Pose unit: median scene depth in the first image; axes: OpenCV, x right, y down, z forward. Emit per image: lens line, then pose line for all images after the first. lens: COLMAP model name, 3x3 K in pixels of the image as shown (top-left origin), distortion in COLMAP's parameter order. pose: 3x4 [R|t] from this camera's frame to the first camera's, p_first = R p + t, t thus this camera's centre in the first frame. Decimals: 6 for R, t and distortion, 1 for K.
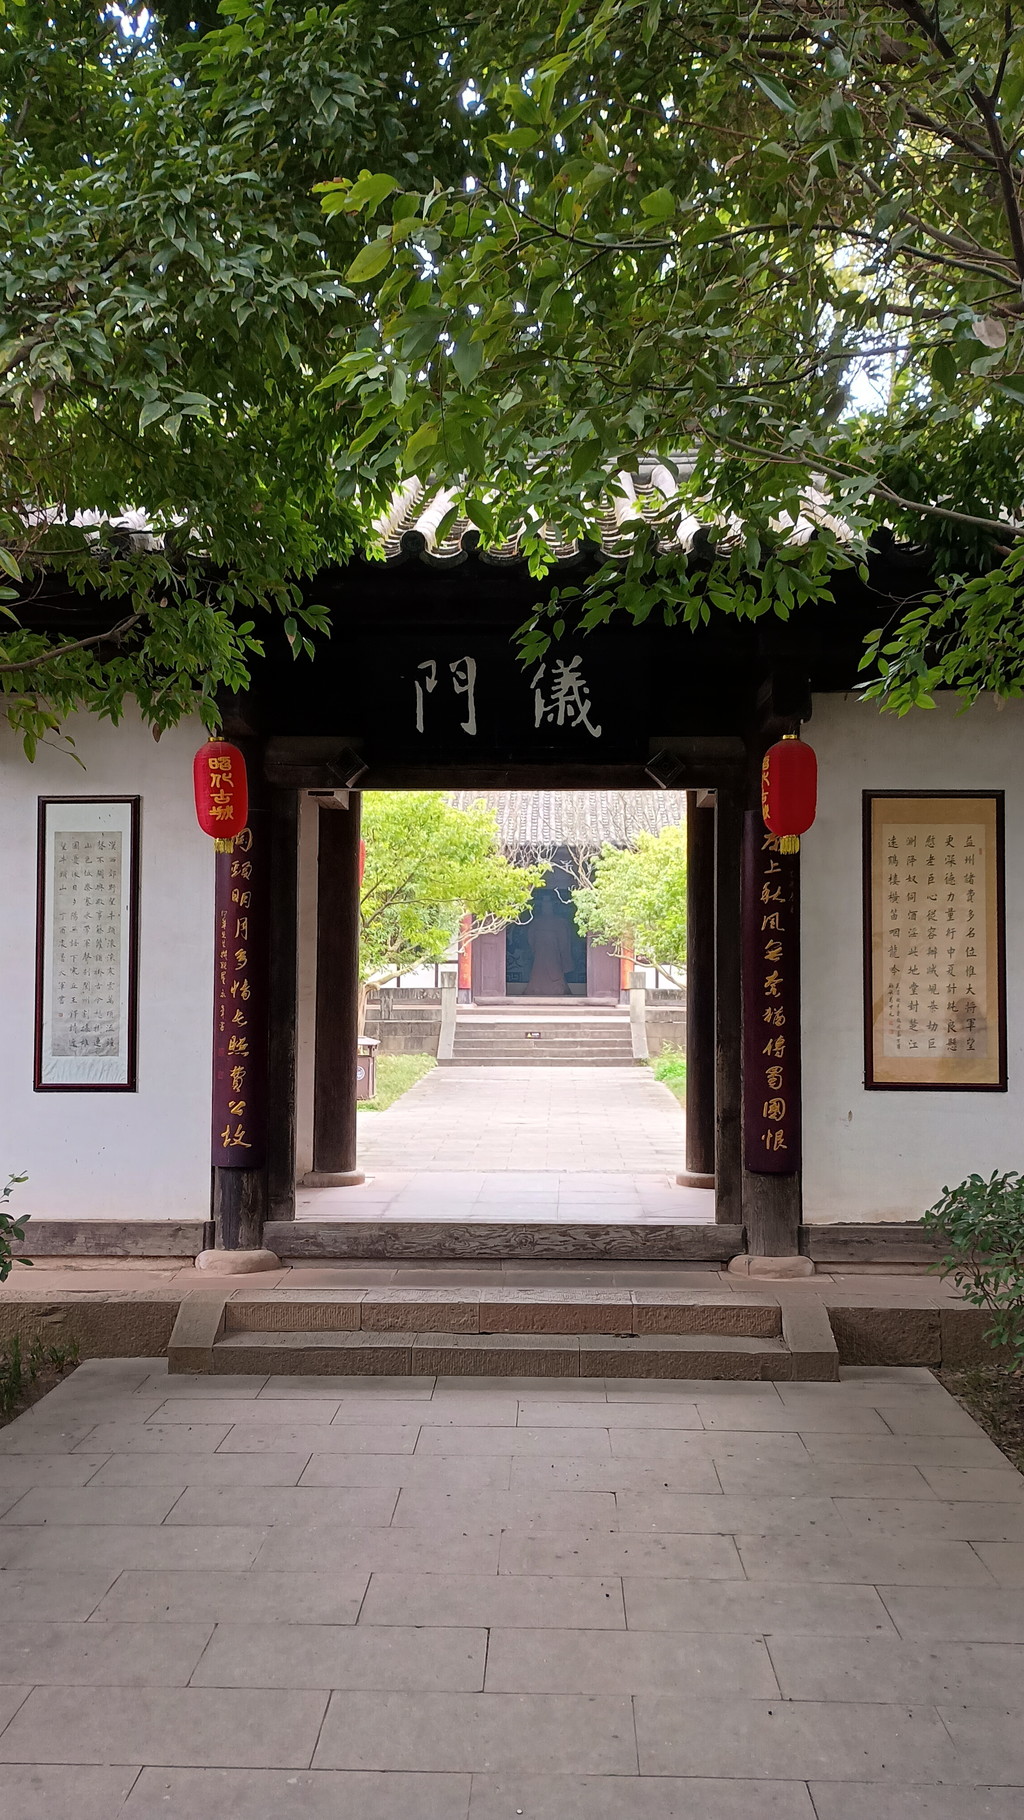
lens RADIAL K [[1458.4, 0, 512.0], [0, 1458.4, 910.0], [0, 0, 1]] dist [0.003452, 0.004112]
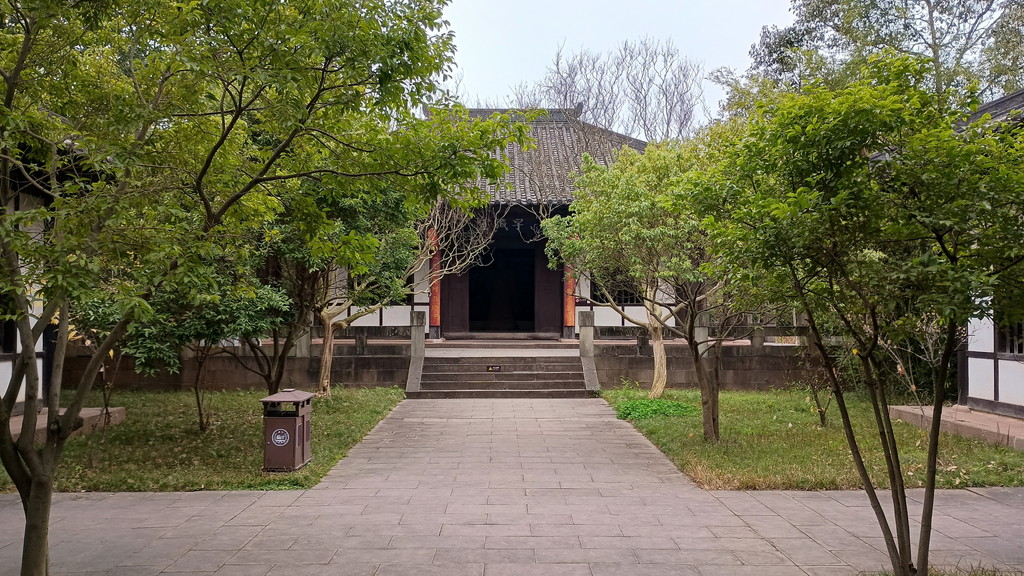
lens RADIAL K [[820.6, 0, 512.0], [0, 820.6, 288.0], [0, 0, 1]] dist [0.003452, 0.004112]
pose [[0.998923, -0.001432, 0.046382, -0.000360], [0.000939, 0.999943, 0.010660, 0.018074], [-0.046395, -0.010605, 0.998867, 0.378014]]
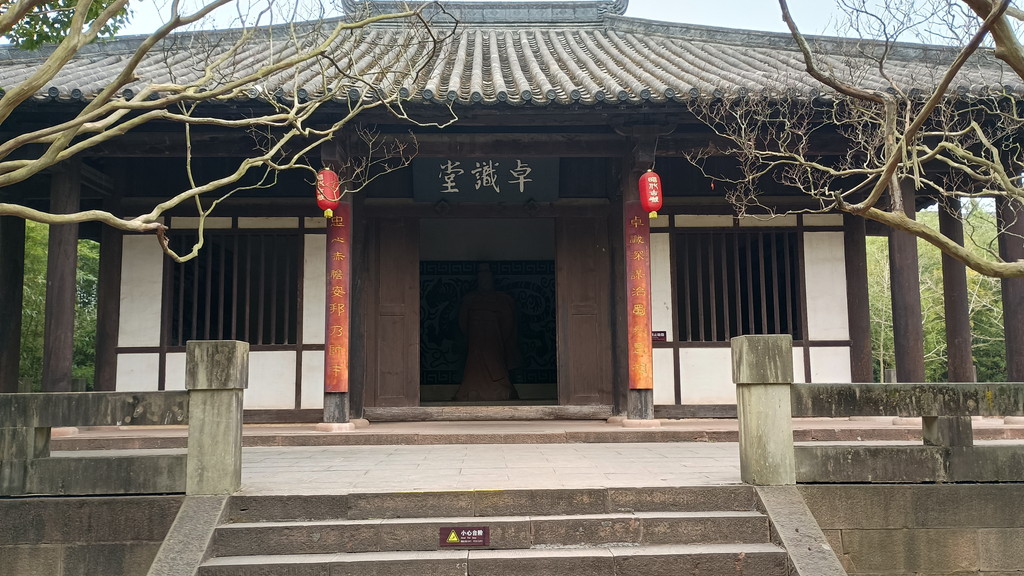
lens RADIAL K [[820.6, 0, 512.0], [0, 820.6, 288.0], [0, 0, 1]] dist [0.003452, 0.004112]
pose [[0.997822, -0.007981, 0.065475, 0.013590], [0.012746, 0.997274, -0.072683, 0.044916], [-0.064716, 0.073360, 0.995204, 0.818285]]
